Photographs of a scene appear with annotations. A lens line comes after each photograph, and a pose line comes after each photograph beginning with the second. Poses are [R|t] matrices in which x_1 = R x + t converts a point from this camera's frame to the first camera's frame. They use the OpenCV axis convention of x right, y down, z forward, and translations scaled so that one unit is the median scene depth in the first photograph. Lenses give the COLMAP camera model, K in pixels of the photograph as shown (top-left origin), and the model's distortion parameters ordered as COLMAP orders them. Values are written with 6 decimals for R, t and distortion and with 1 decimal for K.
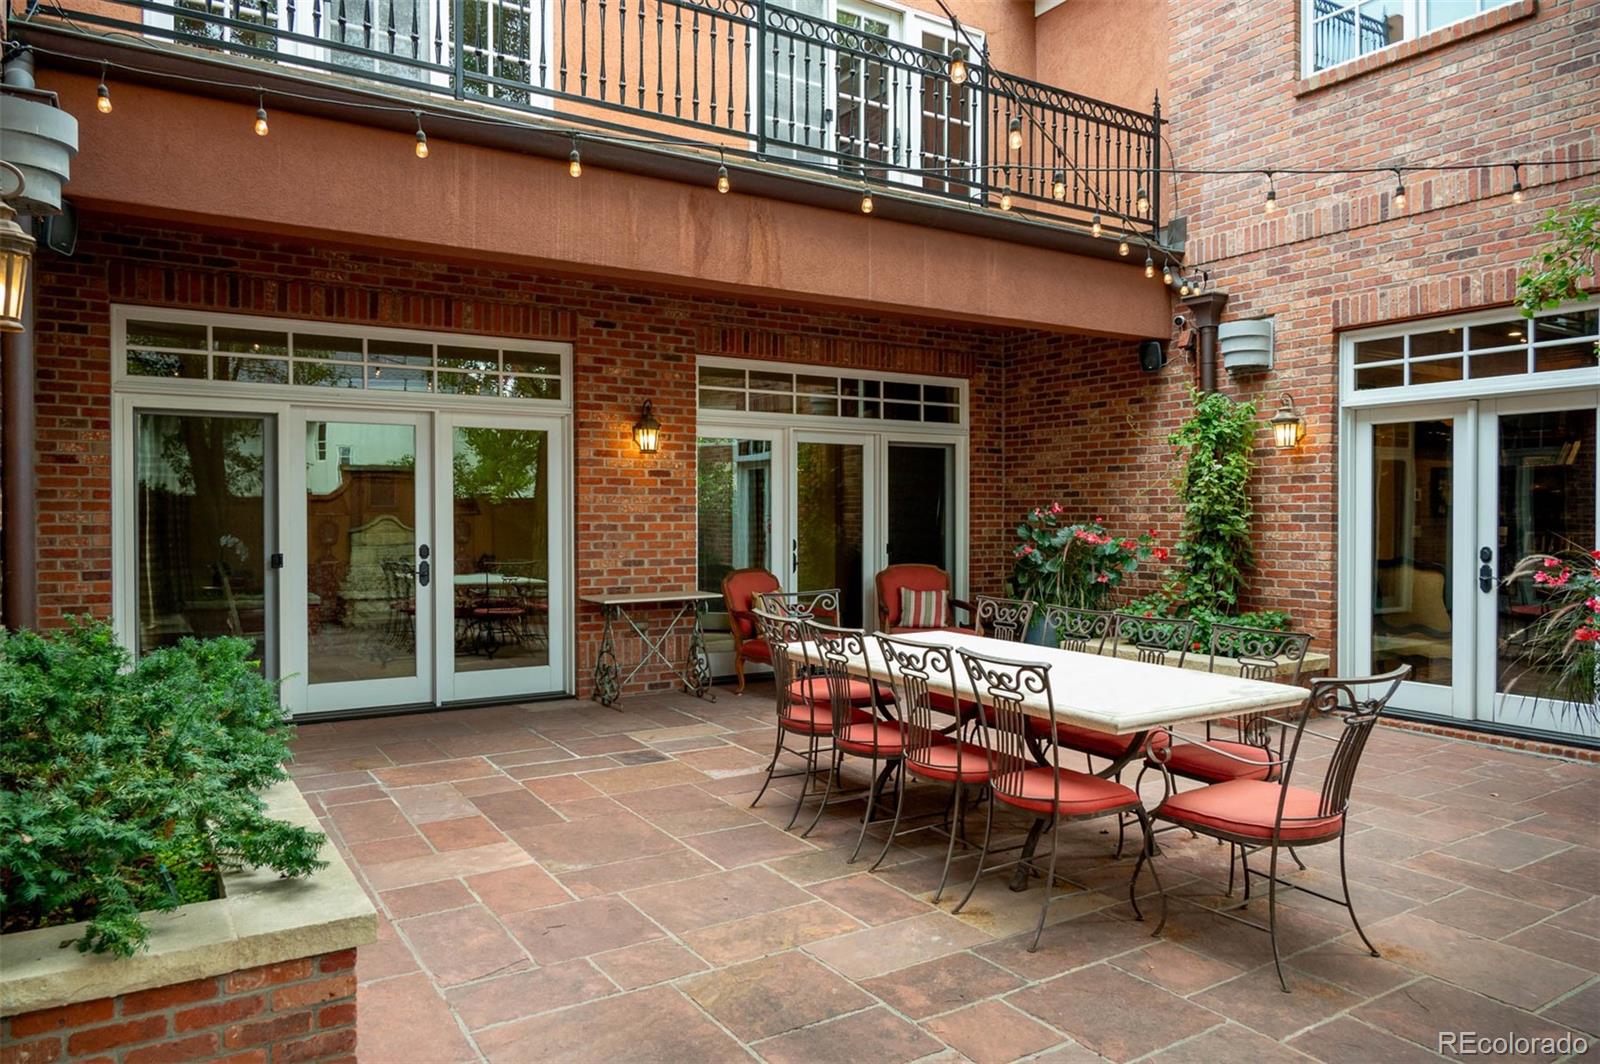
lens RADIAL K [[1052.1, 0, 800.0], [0, 1052.1, 532.0], [0, 0, 1]] dist [0.001382, 0.000566]
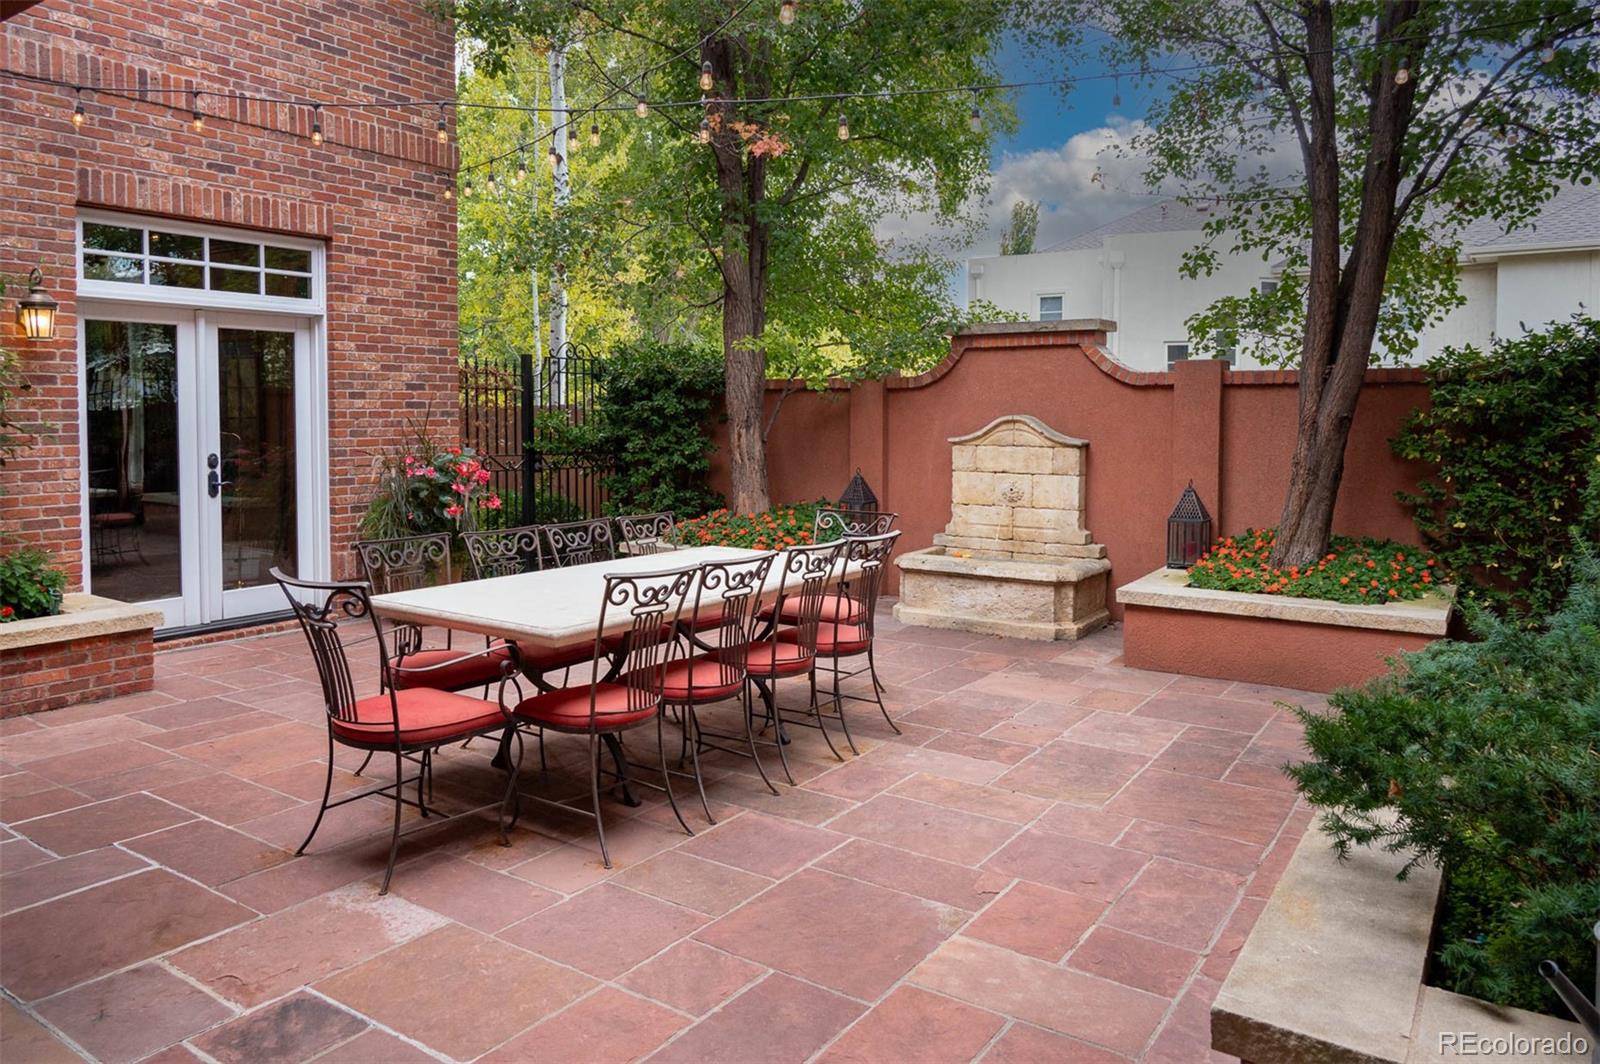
lens RADIAL K [[1095.9, 0, 800.9], [0, 1095.9, 448.2], [0, 0, 1]] dist [-0.010418, -0.003337]
pose [[-0.398734, -0.030880, 0.916547, -0.752238], [0.015821, 0.999053, 0.040542, -0.033855], [-0.916930, 0.030666, -0.397868, 1.195157]]
